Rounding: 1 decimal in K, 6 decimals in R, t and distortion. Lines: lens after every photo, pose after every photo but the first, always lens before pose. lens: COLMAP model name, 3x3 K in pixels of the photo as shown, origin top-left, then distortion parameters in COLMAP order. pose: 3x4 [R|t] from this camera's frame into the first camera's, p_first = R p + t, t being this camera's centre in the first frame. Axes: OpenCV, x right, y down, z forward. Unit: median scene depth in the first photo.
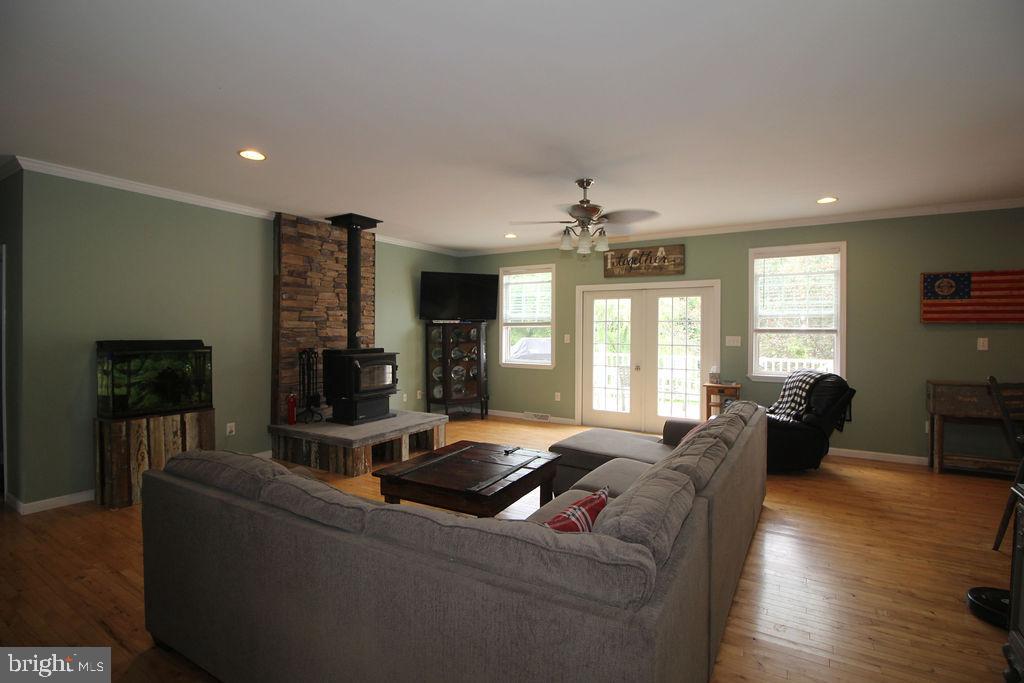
lens RADIAL K [[474.7, 0, 506.0], [0, 474.7, 333.3], [0, 0, 1]] dist [-0.011513, -0.006981]
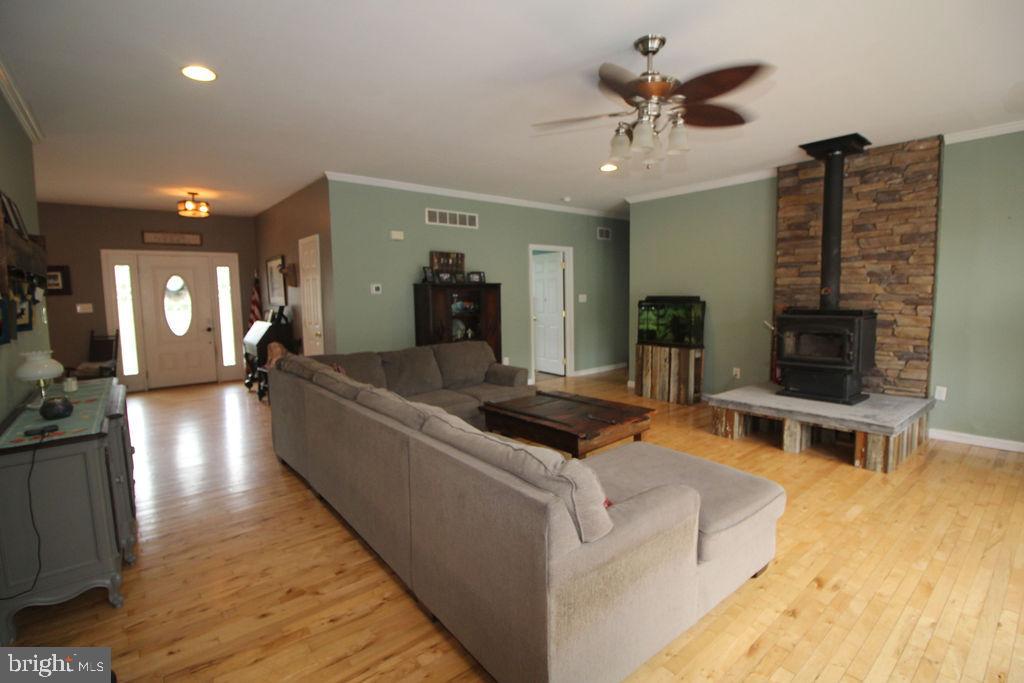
lens RADIAL K [[474.7, 0, 513.7], [0, 474.7, 338.5], [0, 0, 1]] dist [-0.011513, -0.006981]
pose [[-0.313331, 0.097671, -0.944608, 0.819003], [0.011060, 0.995005, 0.099214, -0.005262], [0.949580, 0.020640, -0.312846, 0.999201]]
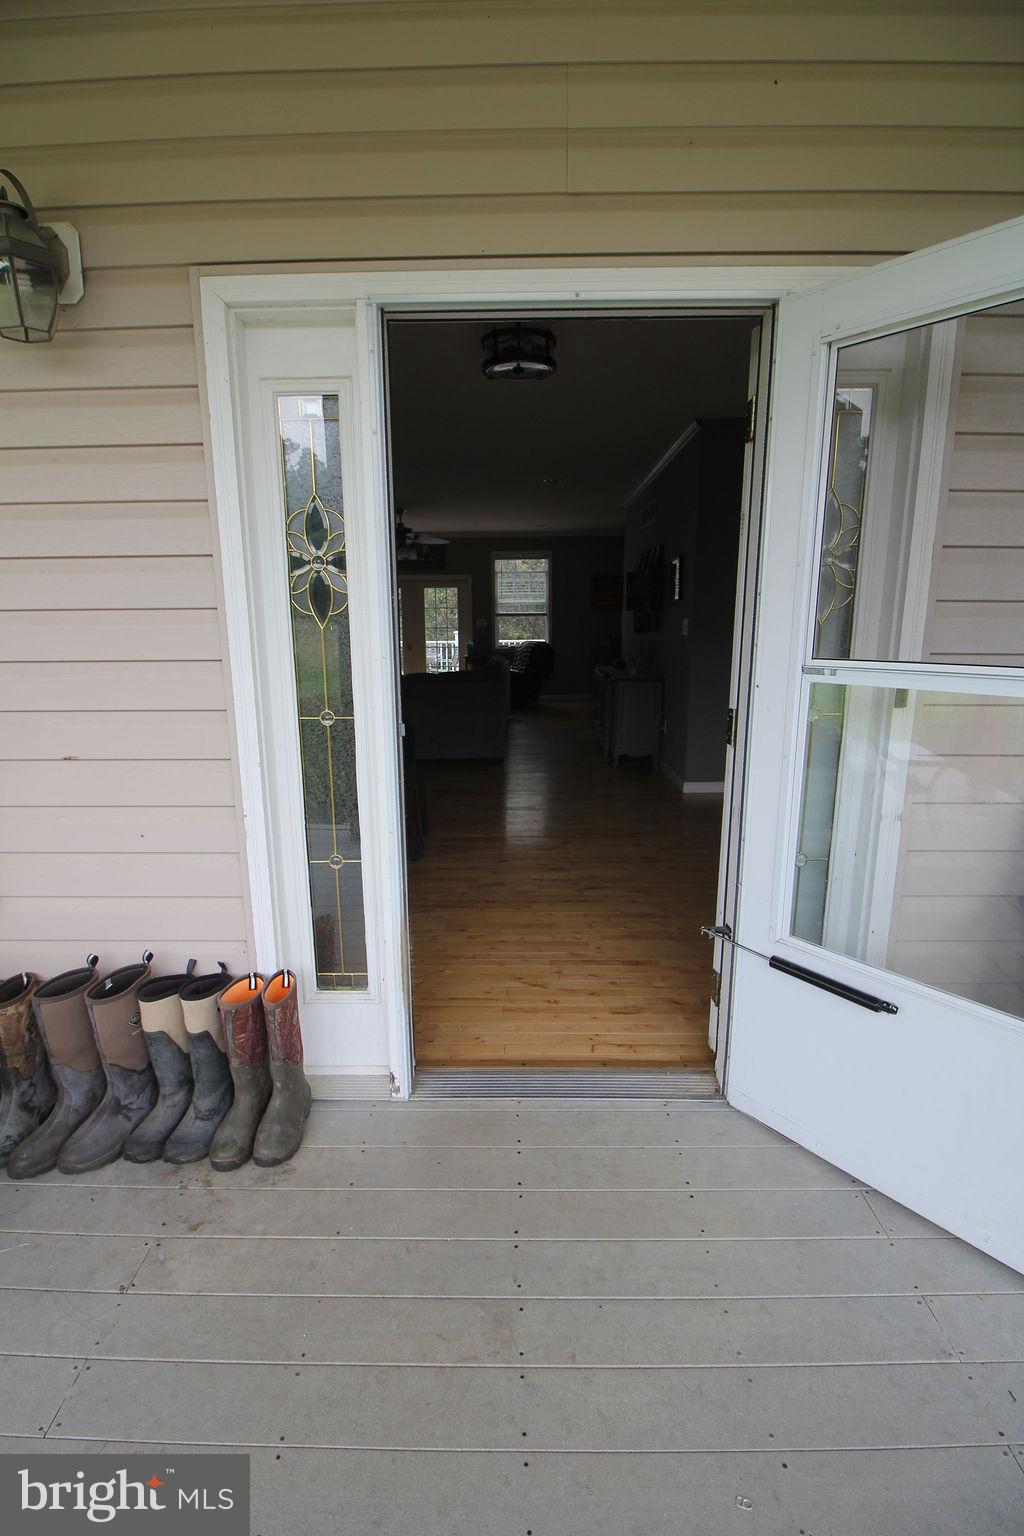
lens RADIAL K [[712.1, 0, 508.1], [0, 712.1, 773.7], [0, 0, 1]] dist [-0.011513, -0.006981]
pose [[0.850194, -0.119863, 0.512644, -0.502591], [0.015041, 0.978870, 0.203929, 0.023142], [-0.526255, -0.165669, 0.834032, -0.734377]]
